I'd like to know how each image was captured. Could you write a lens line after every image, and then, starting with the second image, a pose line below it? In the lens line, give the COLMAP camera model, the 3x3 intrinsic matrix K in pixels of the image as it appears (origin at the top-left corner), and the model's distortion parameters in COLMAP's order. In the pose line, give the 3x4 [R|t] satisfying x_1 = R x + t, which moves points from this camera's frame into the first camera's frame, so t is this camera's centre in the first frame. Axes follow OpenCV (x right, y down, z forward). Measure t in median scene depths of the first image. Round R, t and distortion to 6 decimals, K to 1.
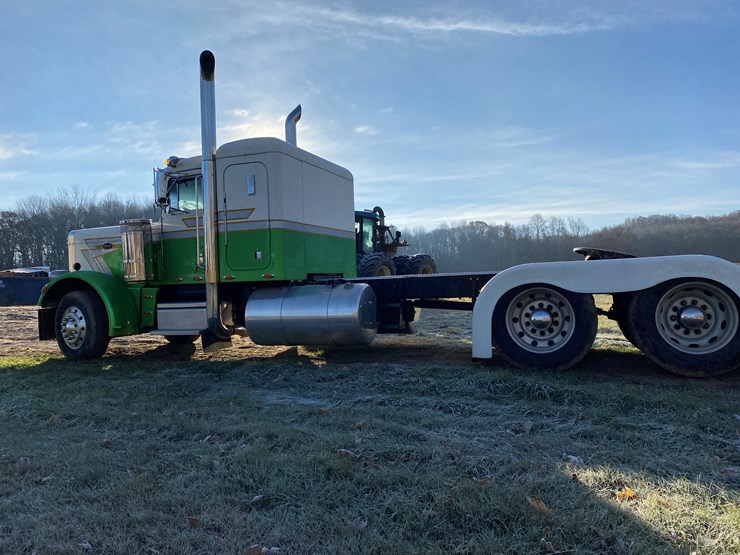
lens RADIAL K [[553.6, 0, 361.7], [0, 553.6, 251.3], [0, 0, 1]] dist [0.045071, -0.007004]
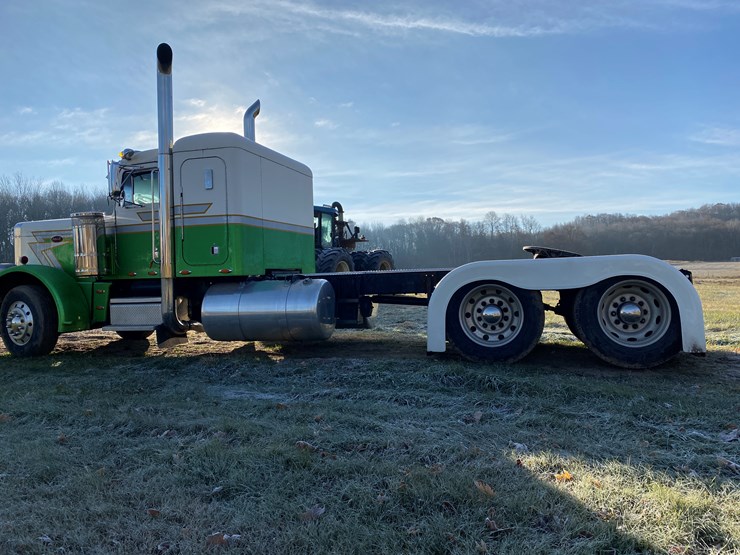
lens RADIAL K [[553.6, 0, 361.7], [0, 553.6, 251.3], [0, 0, 1]] dist [0.045071, -0.007004]
pose [[0.997134, 0.008803, 0.075135, -0.001277], [-0.009492, 0.999916, 0.008823, -0.002726], [-0.075051, -0.009510, 0.997134, -0.014571]]
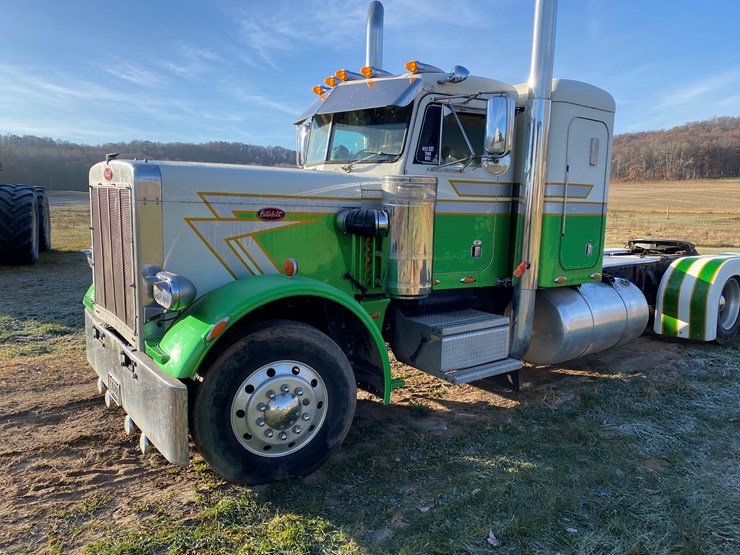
lens RADIAL K [[561.2, 0, 378.4], [0, 561.2, 283.7], [0, 0, 1]] dist [0.042193, -0.048324]
pose [[0.508831, -0.079416, 0.857196, -1.178904], [-0.080935, 0.986912, 0.139476, -0.036313], [-0.857054, -0.140347, 0.495744, 1.023100]]
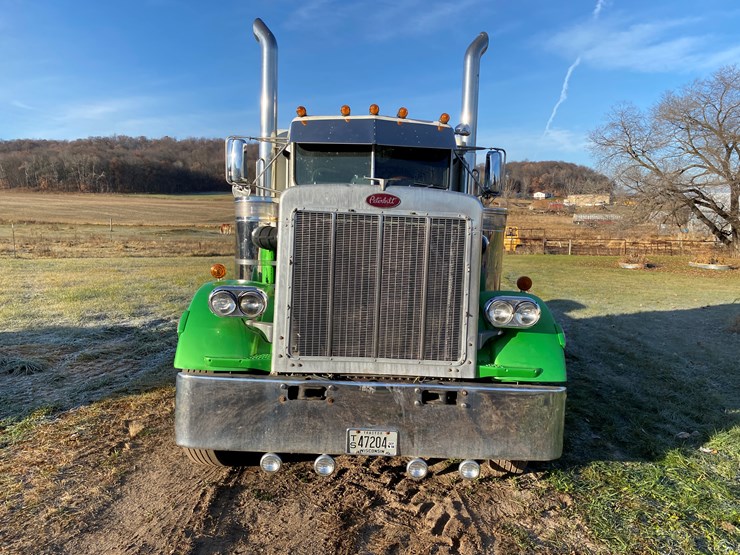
lens RADIAL K [[561.6, 0, 374.6], [0, 561.6, 278.7], [0, 0, 1]] dist [0.043062, -0.050815]
pose [[-0.412332, -0.059631, 0.909080, -1.302720], [-0.060703, 0.997436, 0.037893, 0.015447], [-0.909009, -0.039560, -0.414894, 1.886723]]
